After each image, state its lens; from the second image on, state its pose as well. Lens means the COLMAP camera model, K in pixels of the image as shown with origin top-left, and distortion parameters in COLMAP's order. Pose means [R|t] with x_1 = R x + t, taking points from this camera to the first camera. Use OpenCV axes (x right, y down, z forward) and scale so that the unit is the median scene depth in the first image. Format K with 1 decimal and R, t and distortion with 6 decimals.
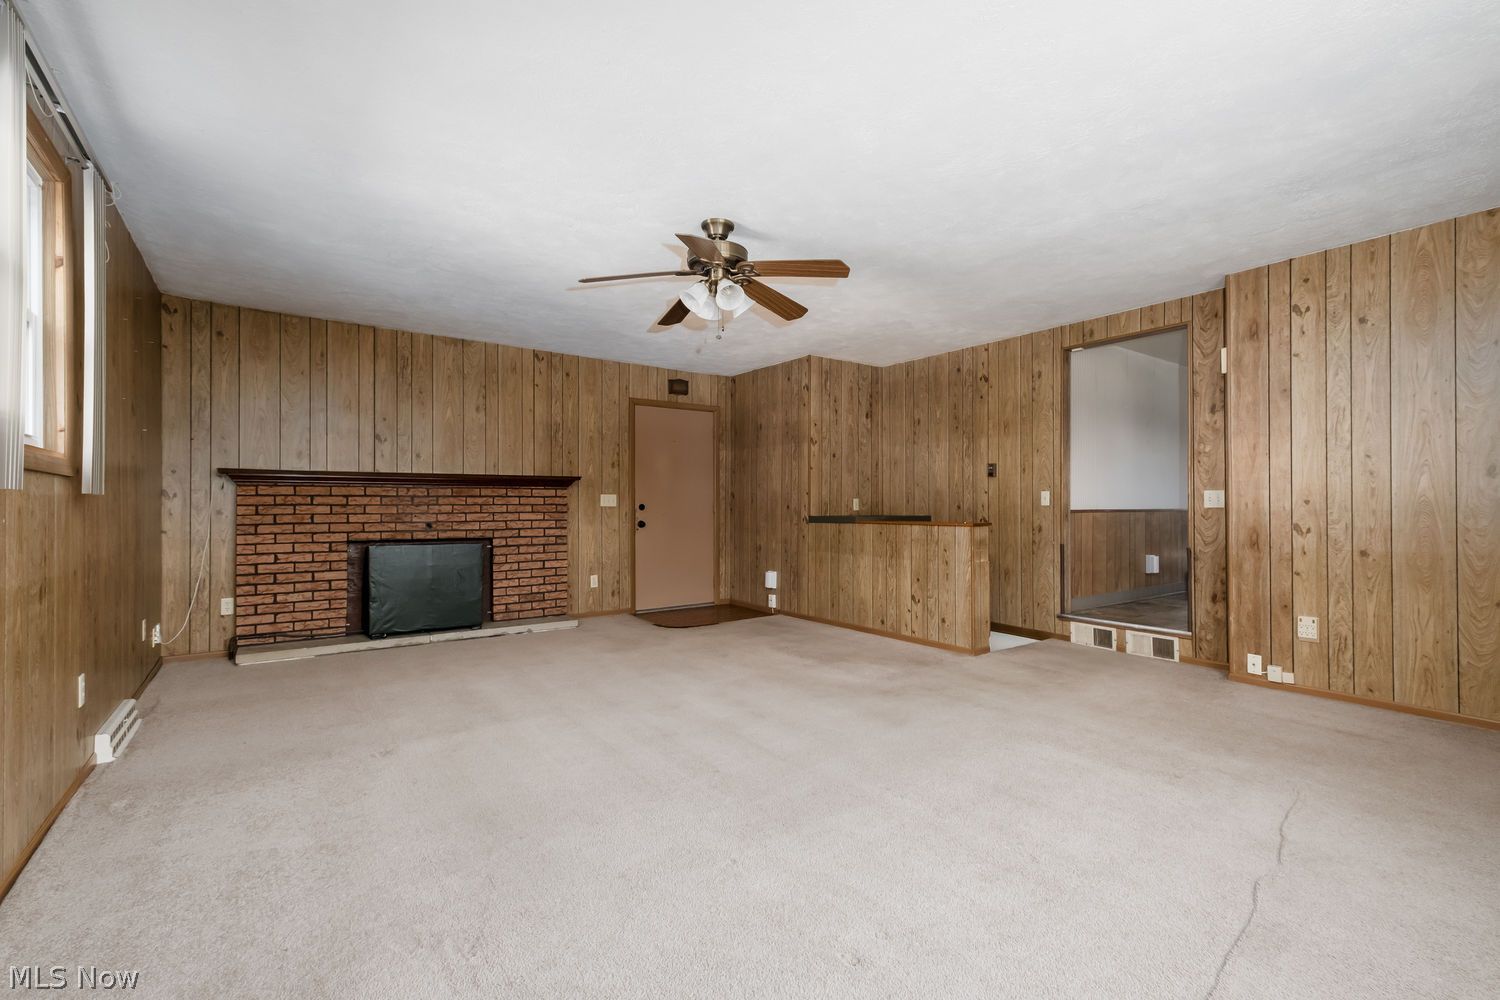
lens RADIAL K [[651.8, 0, 757.4], [0, 651.8, 500.8], [0, 0, 1]] dist [0.009368, -0.000289]
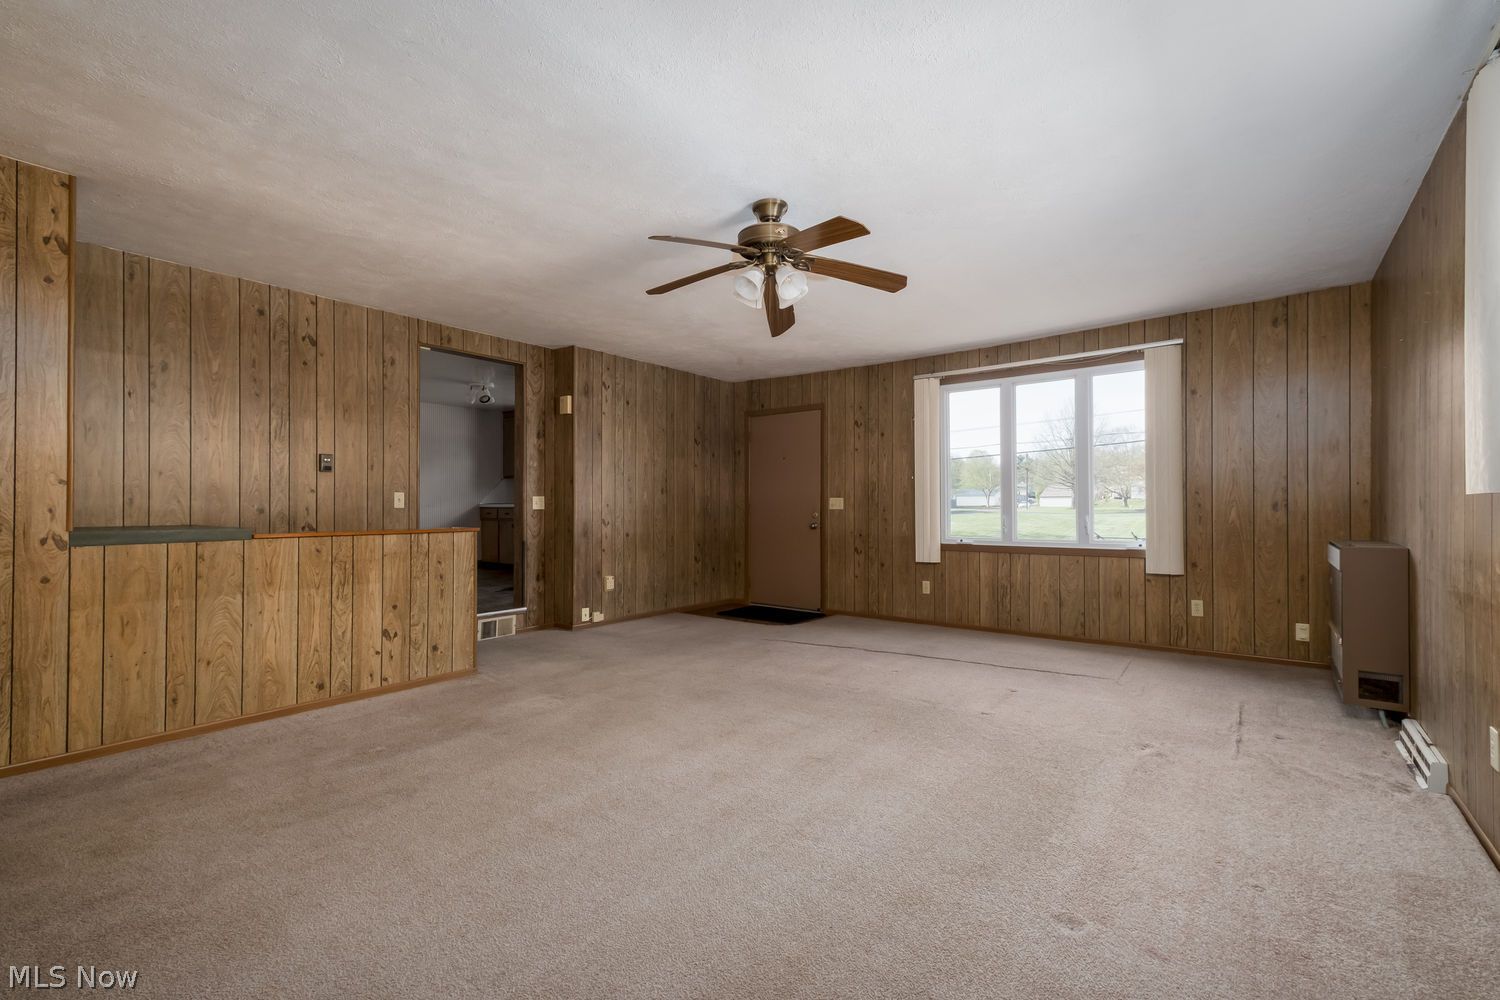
lens RADIAL K [[664.6, 0, 753.1], [0, 664.6, 502.7], [0, 0, 1]] dist [0.015121, -0.000680]
pose [[-0.290756, 0.006117, 0.956778, -1.033754], [-0.006339, 0.999945, -0.008319, 0.007705], [-0.956776, -0.008484, -0.290701, 1.398916]]
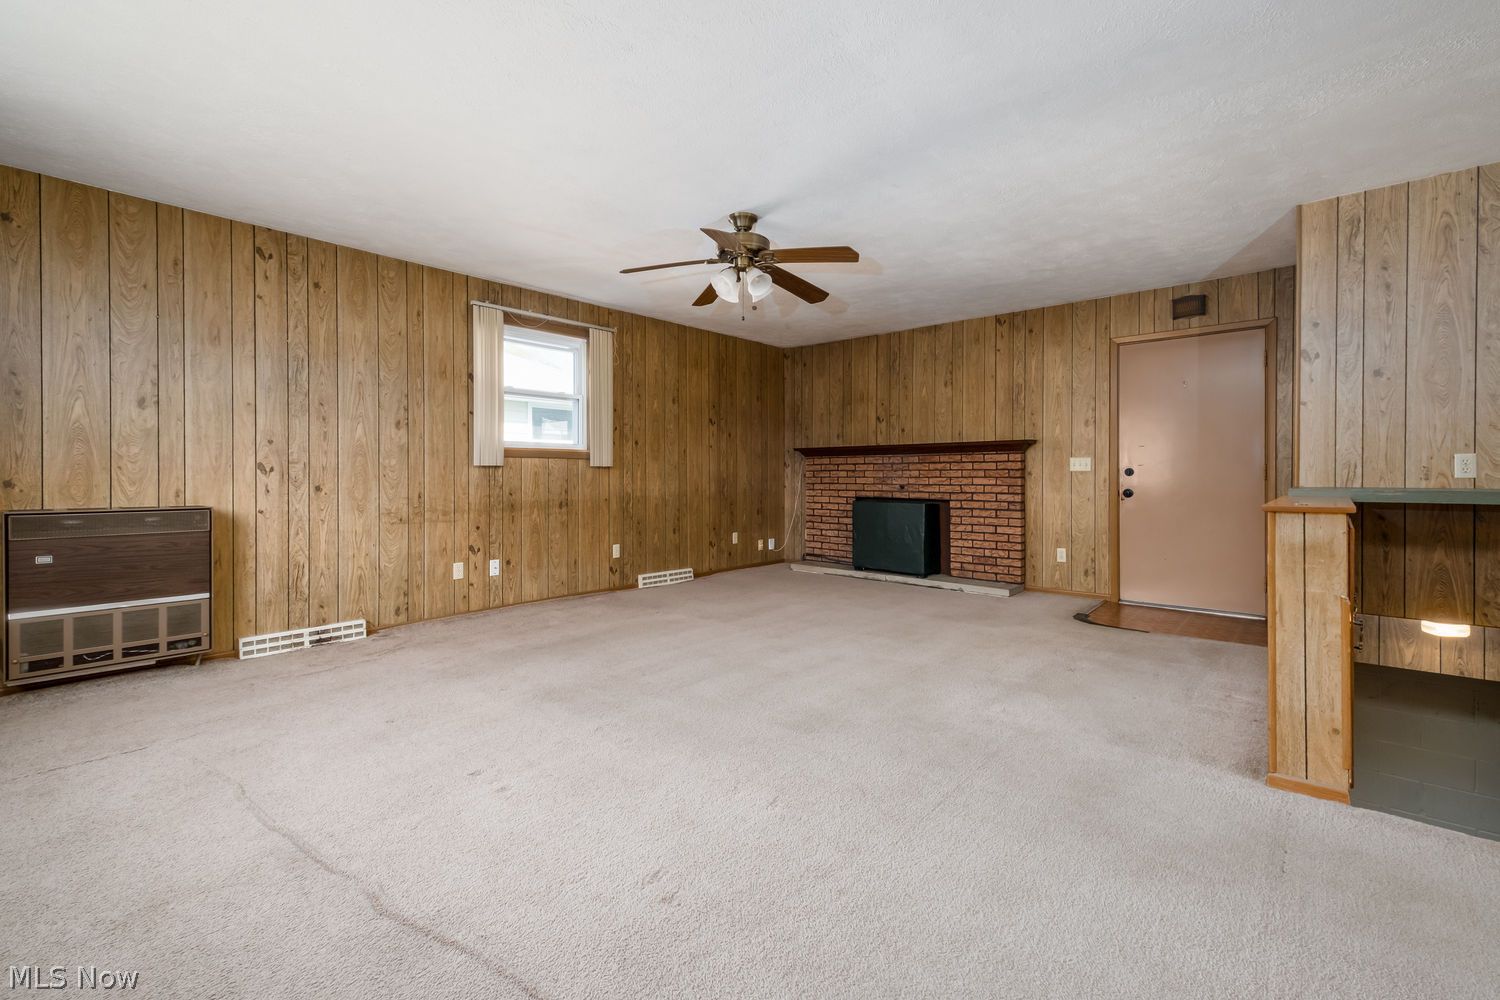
lens RADIAL K [[658.3, 0, 755.4], [0, 658.3, 474.3], [0, 0, 1]] dist [0.011675, -0.000859]
pose [[0.202936, 0.002269, -0.979189, 0.575042], [0.010370, 0.999936, 0.004467, 0.004736], [0.979137, -0.011060, 0.202900, 0.427762]]
